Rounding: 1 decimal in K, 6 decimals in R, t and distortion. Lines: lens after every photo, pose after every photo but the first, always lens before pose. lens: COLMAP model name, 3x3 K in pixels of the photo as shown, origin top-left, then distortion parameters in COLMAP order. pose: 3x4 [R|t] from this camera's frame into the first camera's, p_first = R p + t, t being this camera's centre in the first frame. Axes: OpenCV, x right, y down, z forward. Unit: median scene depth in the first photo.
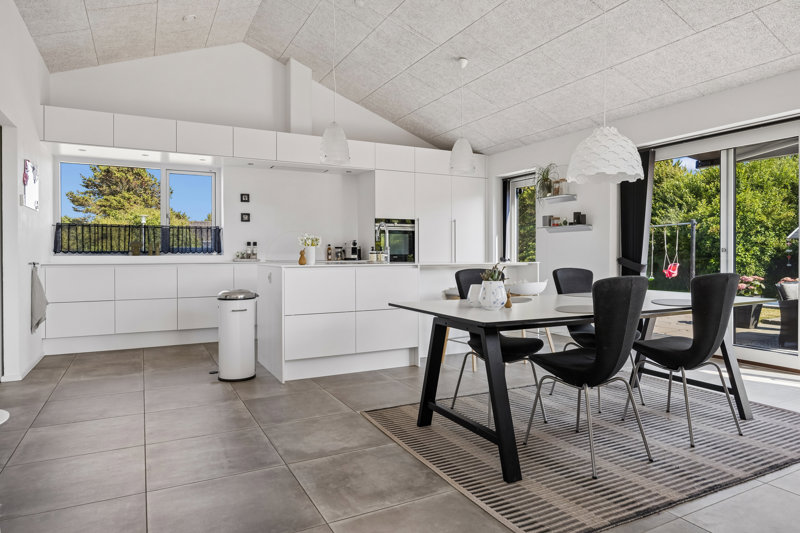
lens RADIAL K [[505.1, 0, 408.0], [0, 505.1, 257.7], [0, 0, 1]] dist [0.003626, 0.002813]
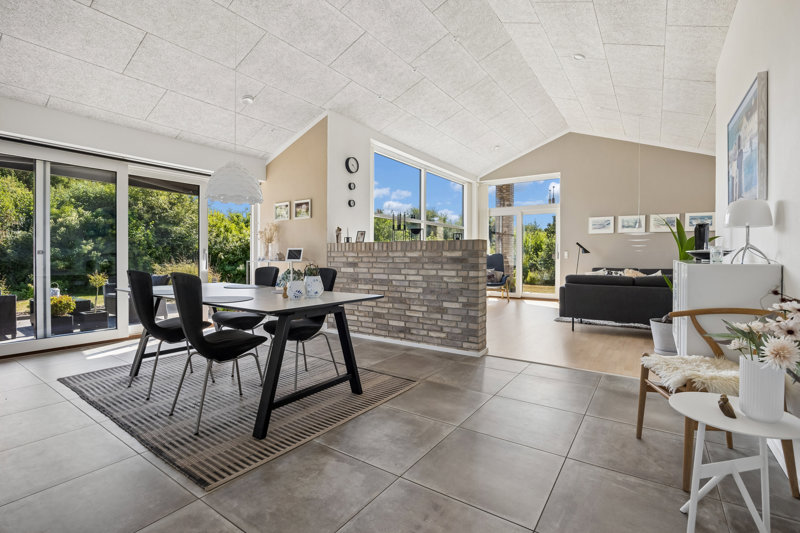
lens RADIAL K [[369.6, 0, 401.2], [0, 369.6, 259.4], [0, 0, 1]] dist [-0.011838, 0.002192]
pose [[-0.462657, -0.008304, 0.886498, -0.332106], [0.005752, 0.999907, 0.012368, -0.003384], [-0.886519, 0.010821, -0.462567, 0.512135]]
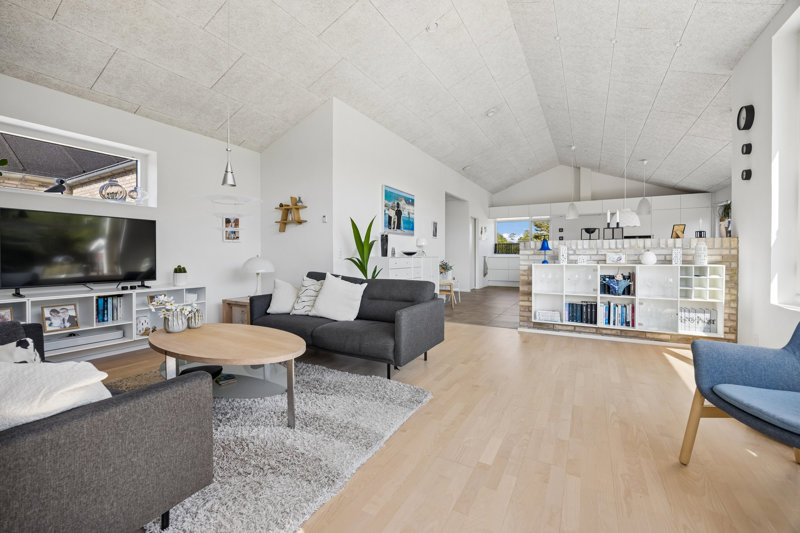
lens RADIAL K [[333.5, 0, 398.0], [0, 333.5, 259.0], [0, 0, 1]] dist [0.000248, -0.000013]
pose [[0.530533, 0.013556, -0.847556, 0.616937], [-0.005416, 0.999906, 0.012603, 0.001346], [0.847647, -0.002096, 0.530556, -0.492495]]
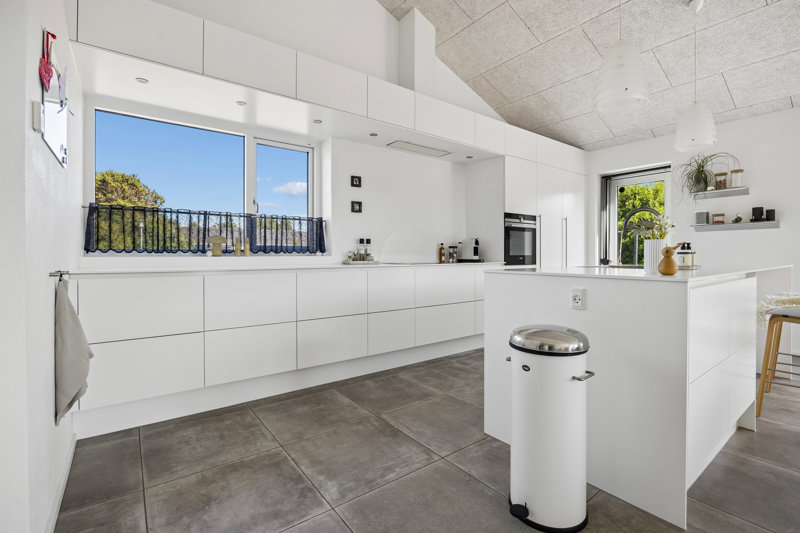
lens RADIAL K [[369.6, 0, 407.7], [0, 369.6, 256.4], [0, 0, 1]] dist [-0.011838, 0.002192]
pose [[0.985470, 0.000534, 0.169848, -0.350325], [0.000137, 0.999992, -0.003938, -0.002259], [-0.169849, 0.003904, 0.985462, 0.446824]]
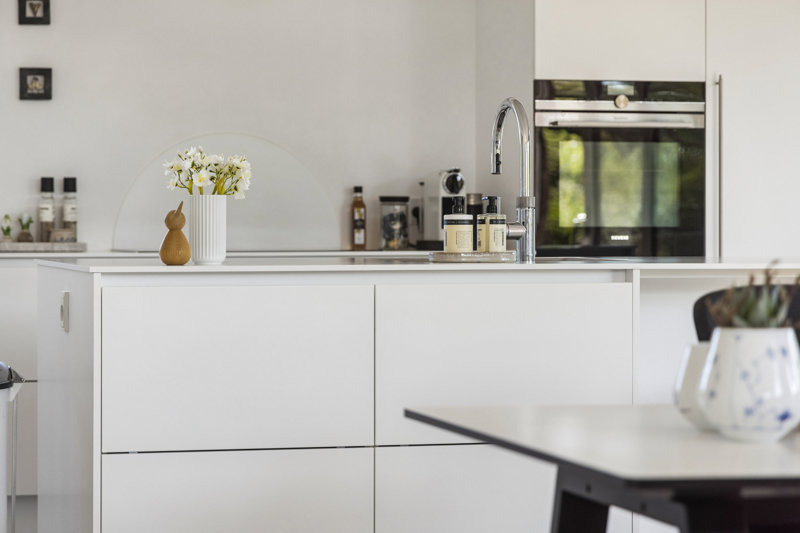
lens RADIAL K [[2337.1, 0, 397.1], [0, 2337.1, 267.4], [0, 0, 1]] dist [0.032528, 0.000000]
pose [[0.965992, 0.006999, -0.258477, 0.176410], [-0.004200, 0.999926, 0.011379, 0.000644], [0.258538, -0.009907, 0.965950, -0.122796]]
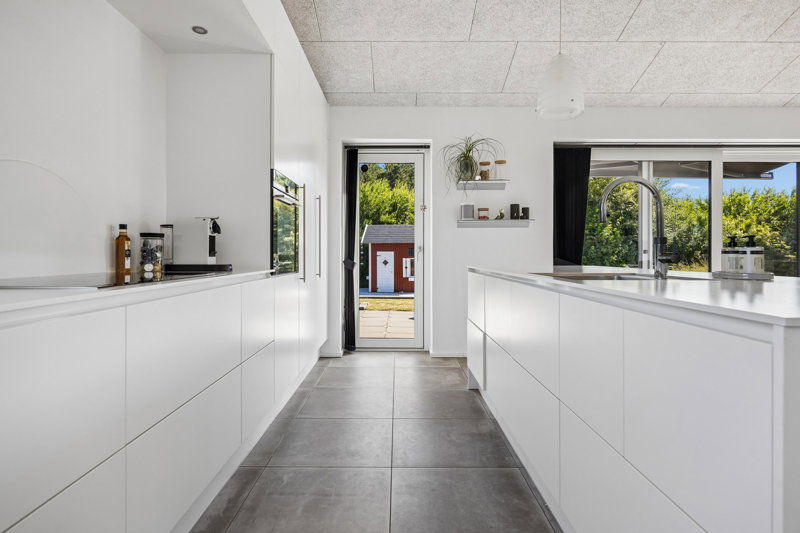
lens RADIAL K [[424.2, 0, 394.4], [0, 424.2, 255.2], [0, 0, 1]] dist [-0.006411, -0.002035]
pose [[0.473167, 0.000286, 0.880973, -0.345678], [0.005216, 0.999982, -0.003126, -0.005154], [-0.880958, 0.006074, 0.473156, 0.793563]]
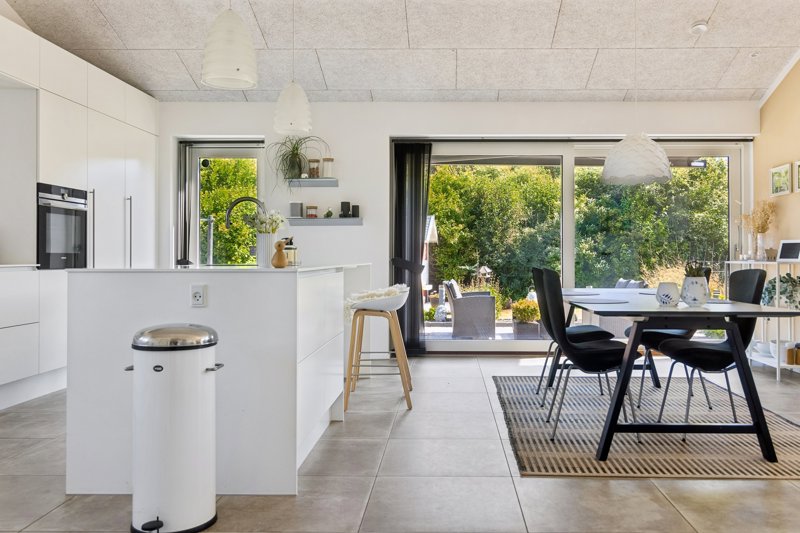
lens RADIAL K [[660.8, 0, 443.9], [0, 660.8, 256.2], [0, 0, 1]] dist [-0.010952, -0.000892]
pose [[0.473100, 0.003466, 0.881002, -0.489057], [0.006905, 0.999947, -0.007642, 0.005426], [-0.880982, 0.009699, 0.473051, 0.340037]]
